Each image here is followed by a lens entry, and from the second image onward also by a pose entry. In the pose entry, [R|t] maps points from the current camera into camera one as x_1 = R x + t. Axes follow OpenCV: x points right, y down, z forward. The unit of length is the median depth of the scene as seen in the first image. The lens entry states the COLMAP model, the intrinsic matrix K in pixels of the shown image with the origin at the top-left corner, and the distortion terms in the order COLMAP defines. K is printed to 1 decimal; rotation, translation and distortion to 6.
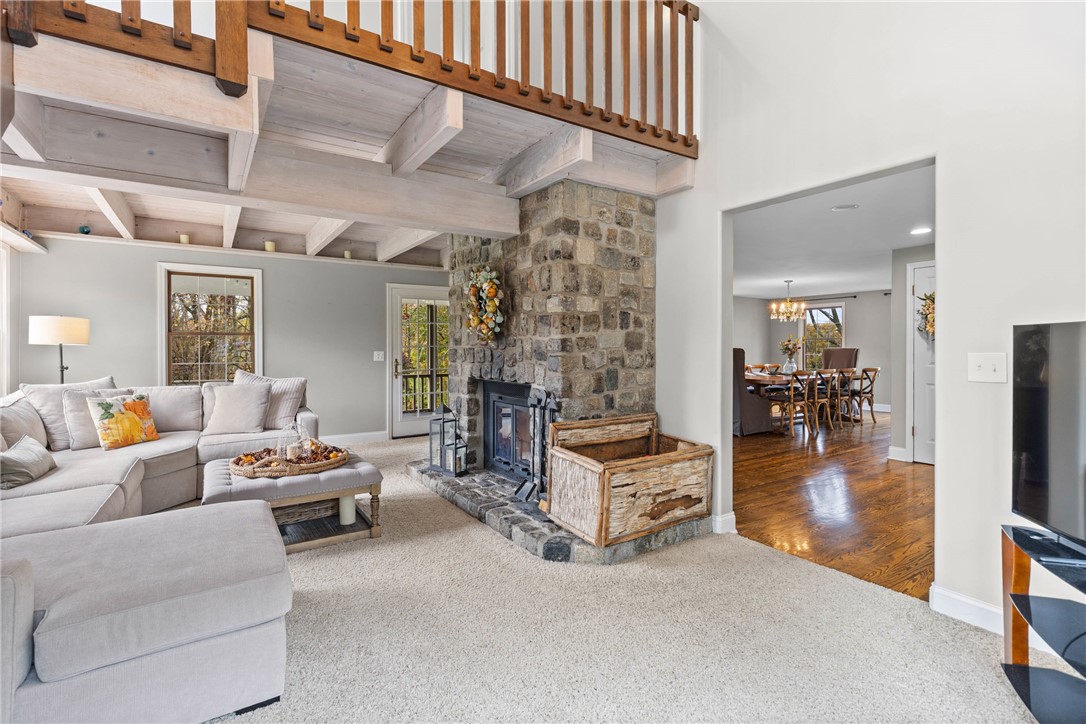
lens RADIAL K [[499.7, 0, 536.8], [0, 499.7, 358.9], [0, 0, 1]] dist [0.002394, 0.000000]
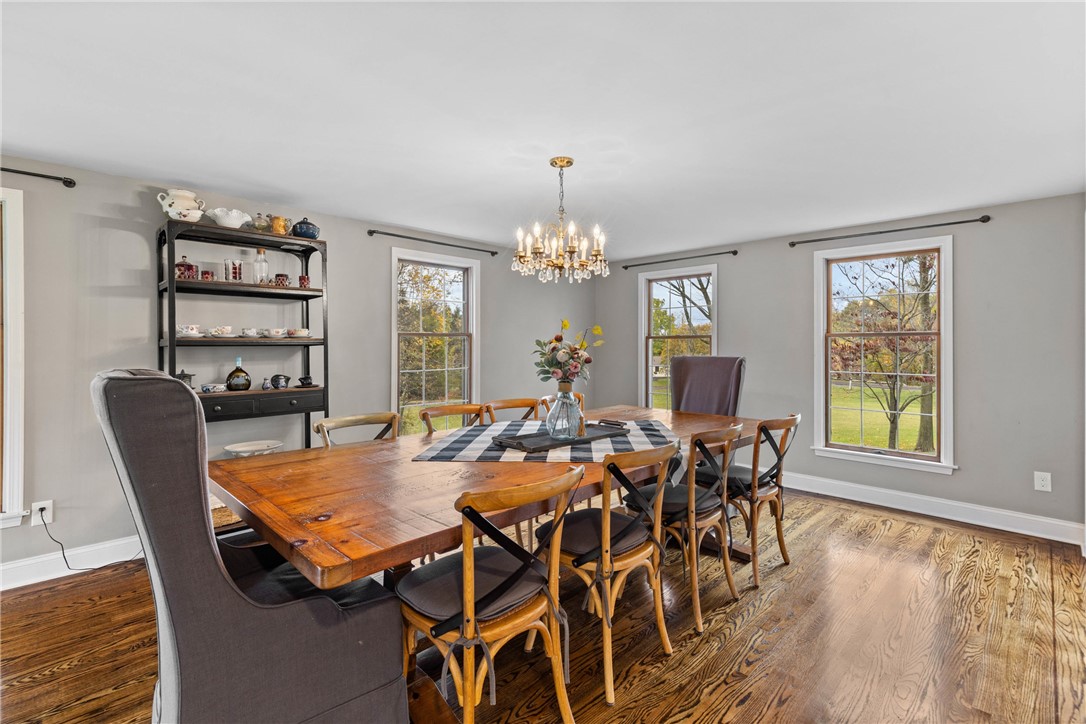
lens RADIAL K [[499.7, 0, 549.7], [0, 499.7, 355.8], [0, 0, 1]] dist [0.002394, 0.000000]
pose [[0.976552, 0.001340, 0.215278, 0.428817], [0.000025, 0.999980, -0.006336, -0.022613], [-0.215282, 0.006193, 0.976532, 0.681511]]
